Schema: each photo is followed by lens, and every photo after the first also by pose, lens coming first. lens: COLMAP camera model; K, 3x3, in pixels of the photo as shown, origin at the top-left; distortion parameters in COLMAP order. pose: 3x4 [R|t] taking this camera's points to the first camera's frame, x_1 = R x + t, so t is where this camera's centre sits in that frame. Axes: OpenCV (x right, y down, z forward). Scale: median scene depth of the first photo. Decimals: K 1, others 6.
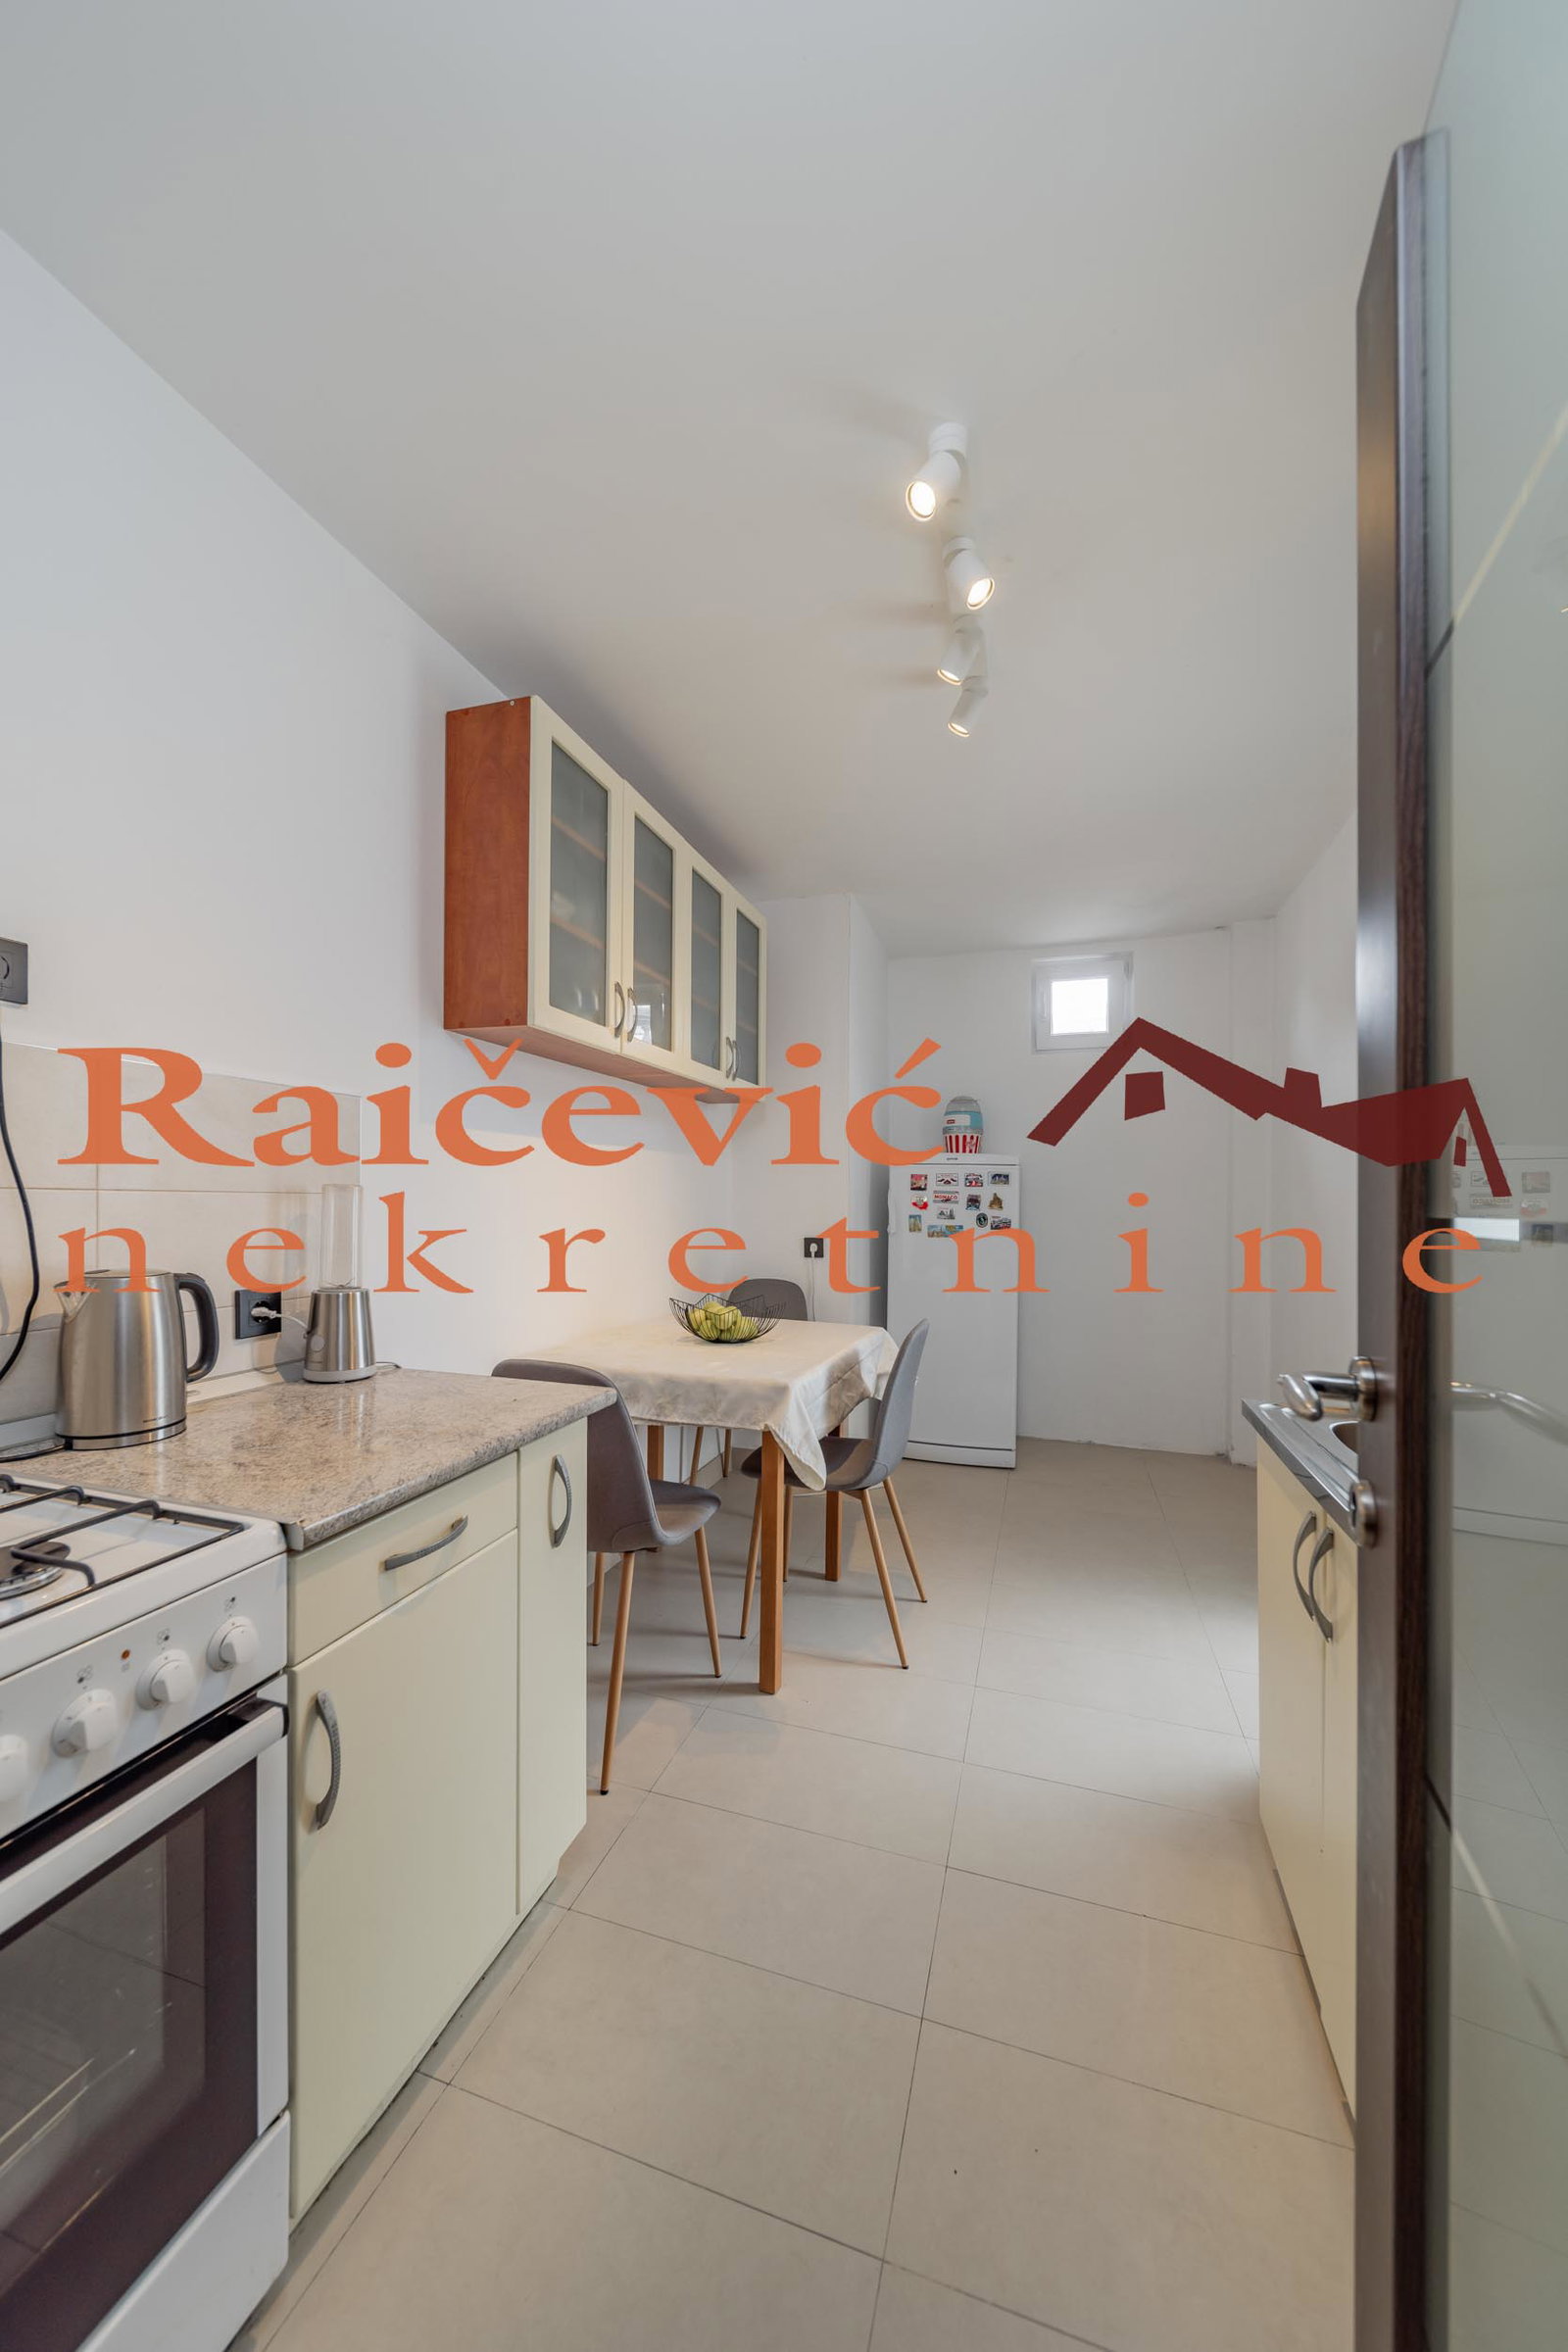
lens RADIAL K [[838.1, 0, 788.7], [0, 838.1, 1186.7], [0, 0, 1]] dist [-0.000426, -0.000011]
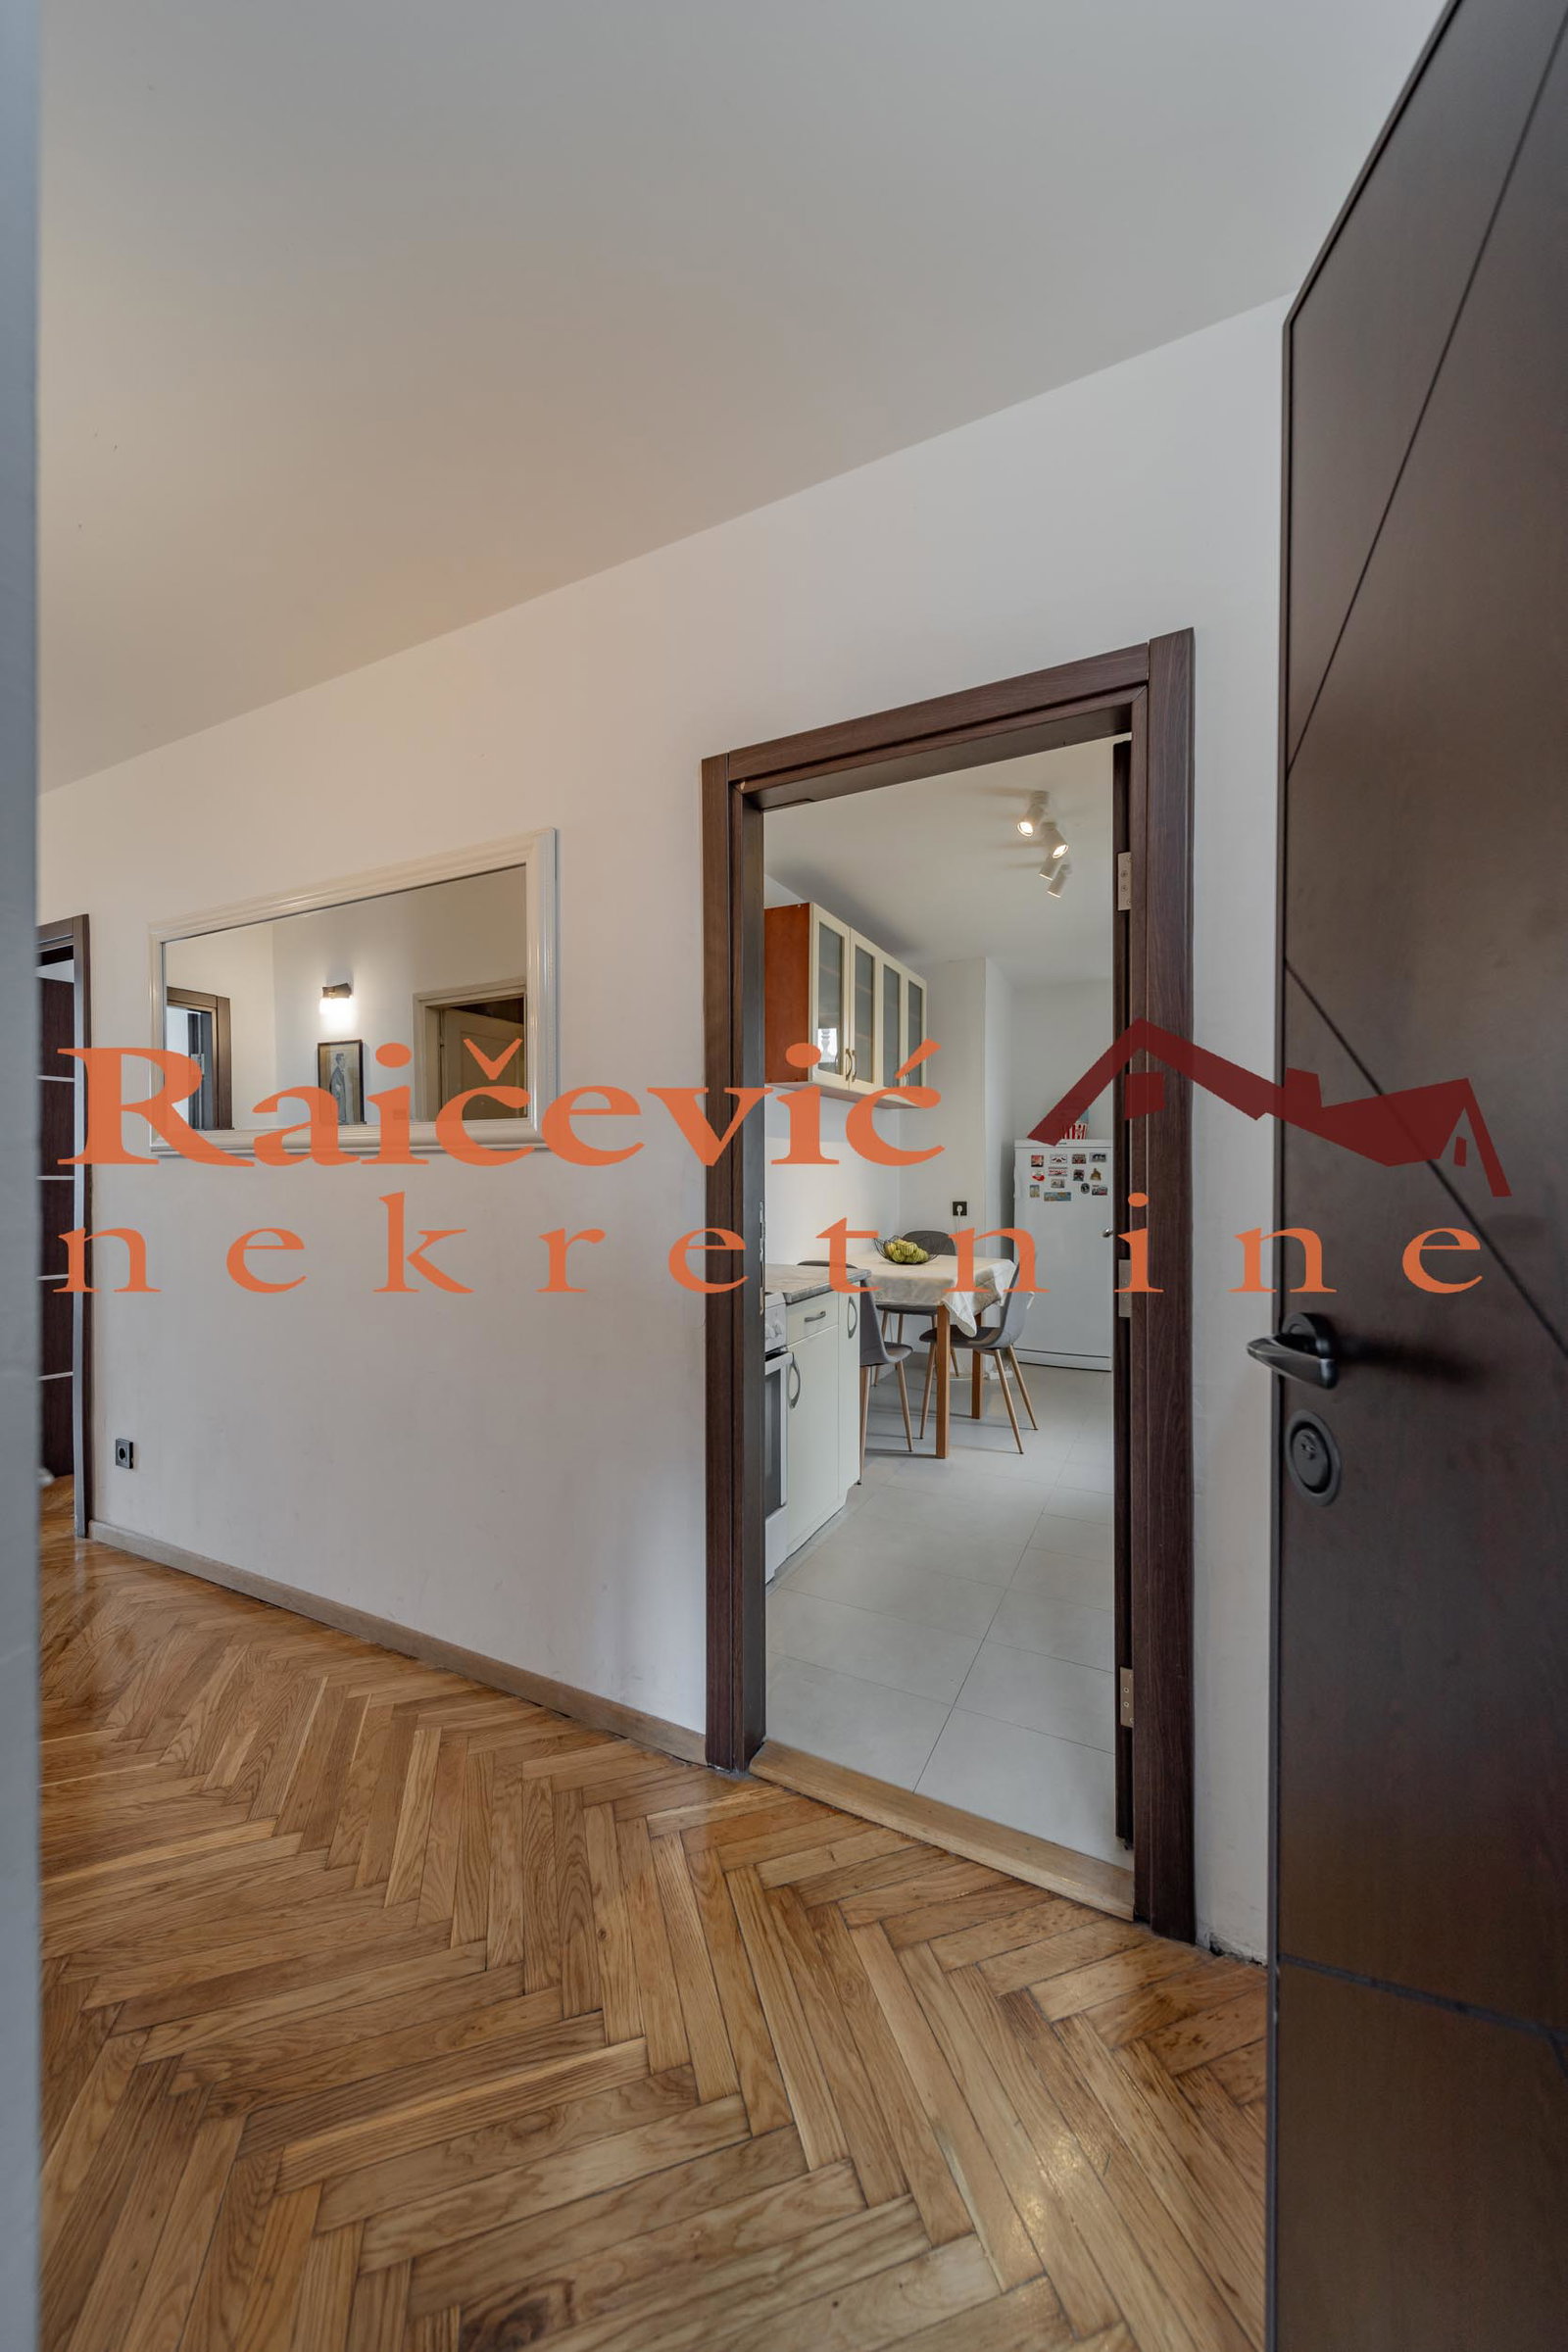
lens RADIAL K [[838.1, 0, 788.7], [0, 838.1, 1186.7], [0, 0, 1]] dist [-0.000426, -0.000011]
pose [[0.988375, -0.007179, -0.151865, -0.046076], [0.011724, 0.999509, 0.029048, -0.009151], [0.151581, -0.030491, 0.987974, -0.491876]]
